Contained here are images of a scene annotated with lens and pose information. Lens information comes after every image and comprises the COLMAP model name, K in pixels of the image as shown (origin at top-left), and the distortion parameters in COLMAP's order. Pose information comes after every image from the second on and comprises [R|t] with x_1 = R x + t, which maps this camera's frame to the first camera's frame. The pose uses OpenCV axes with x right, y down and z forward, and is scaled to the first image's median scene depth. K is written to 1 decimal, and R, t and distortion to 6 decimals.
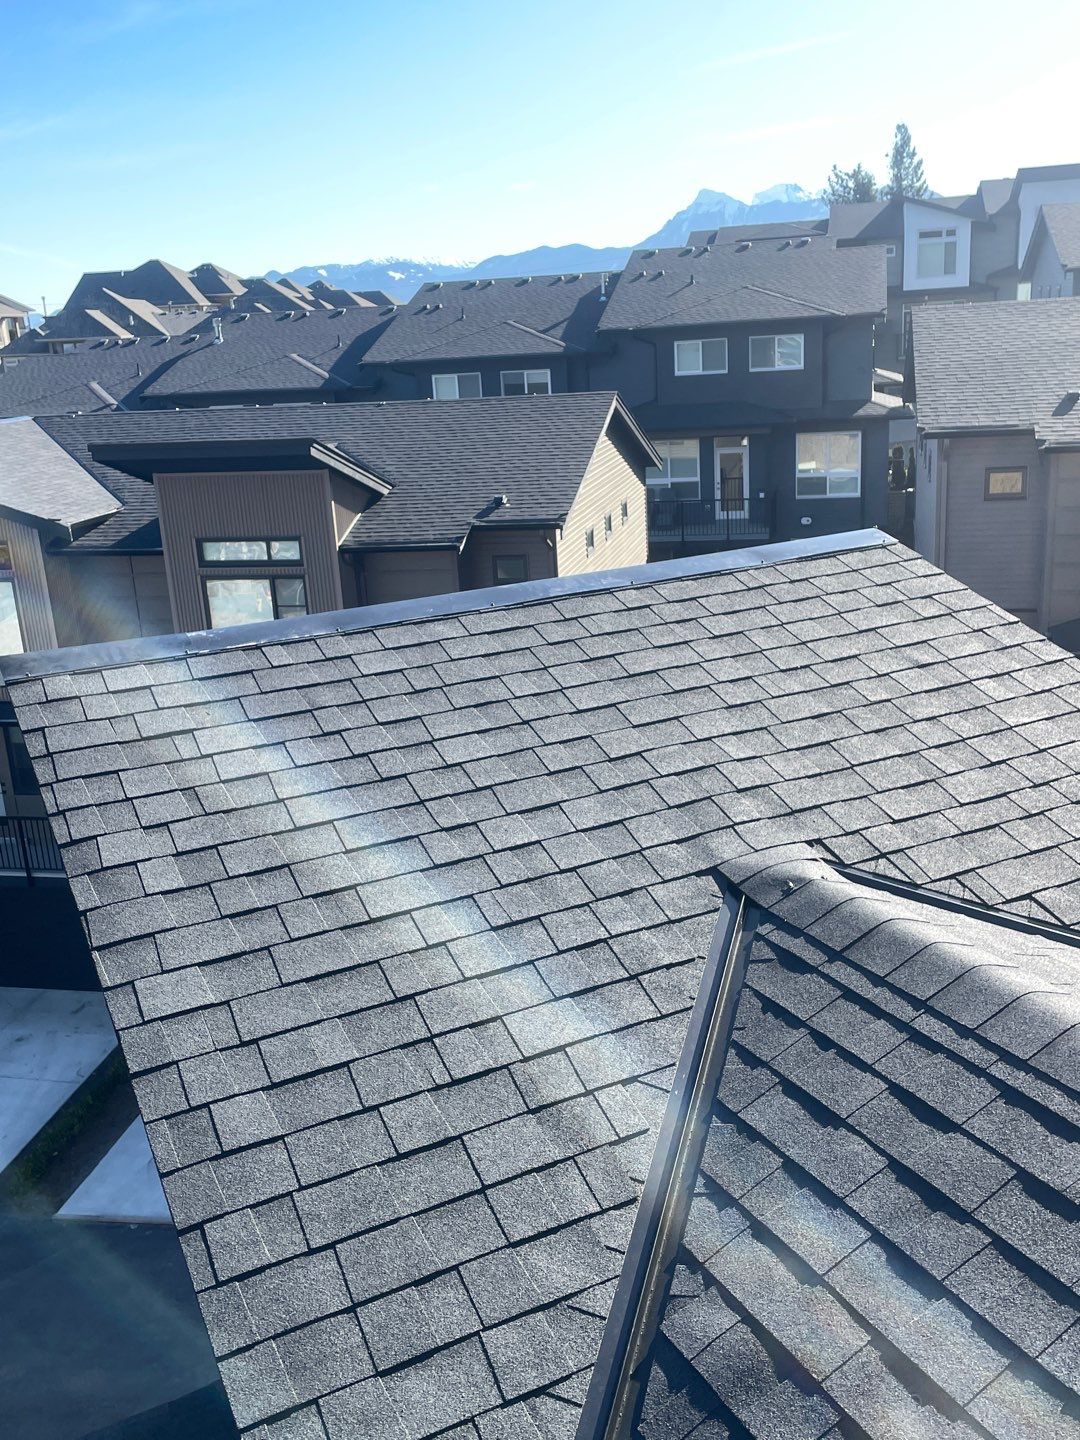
lens RADIAL K [[1399.9, 0, 585.1], [0, 1399.9, 721.0], [0, 0, 1]] dist [0.014594, -0.000525]
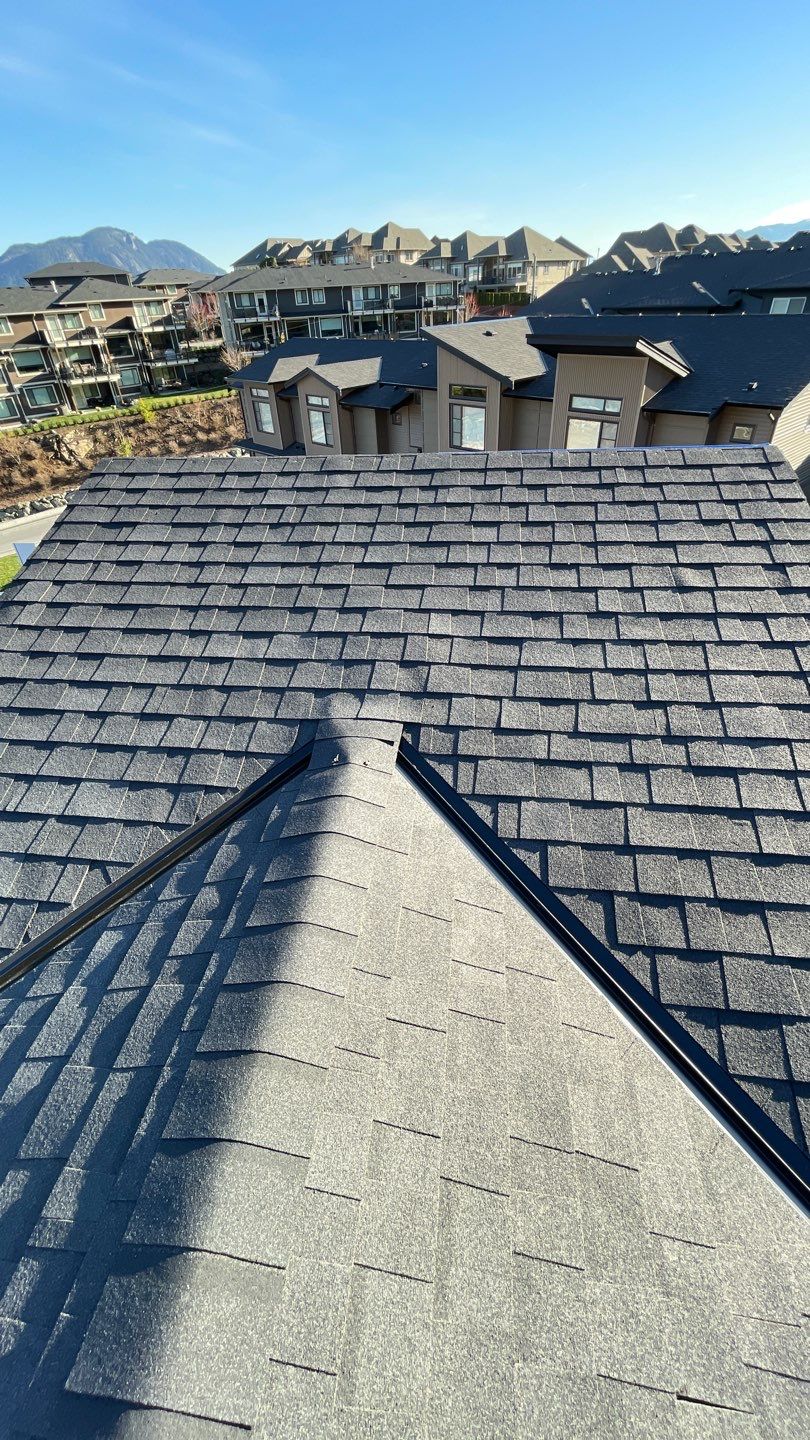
lens RADIAL K [[583.5, 0, 408.6], [0, 583.5, 720.7], [0, 0, 1]] dist [-0.000050, -0.000494]
pose [[0.806430, 0.362289, -0.467352, 0.082483], [-0.160146, 0.894611, 0.417161, -0.026821], [0.569231, -0.261567, 0.779461, 0.126043]]
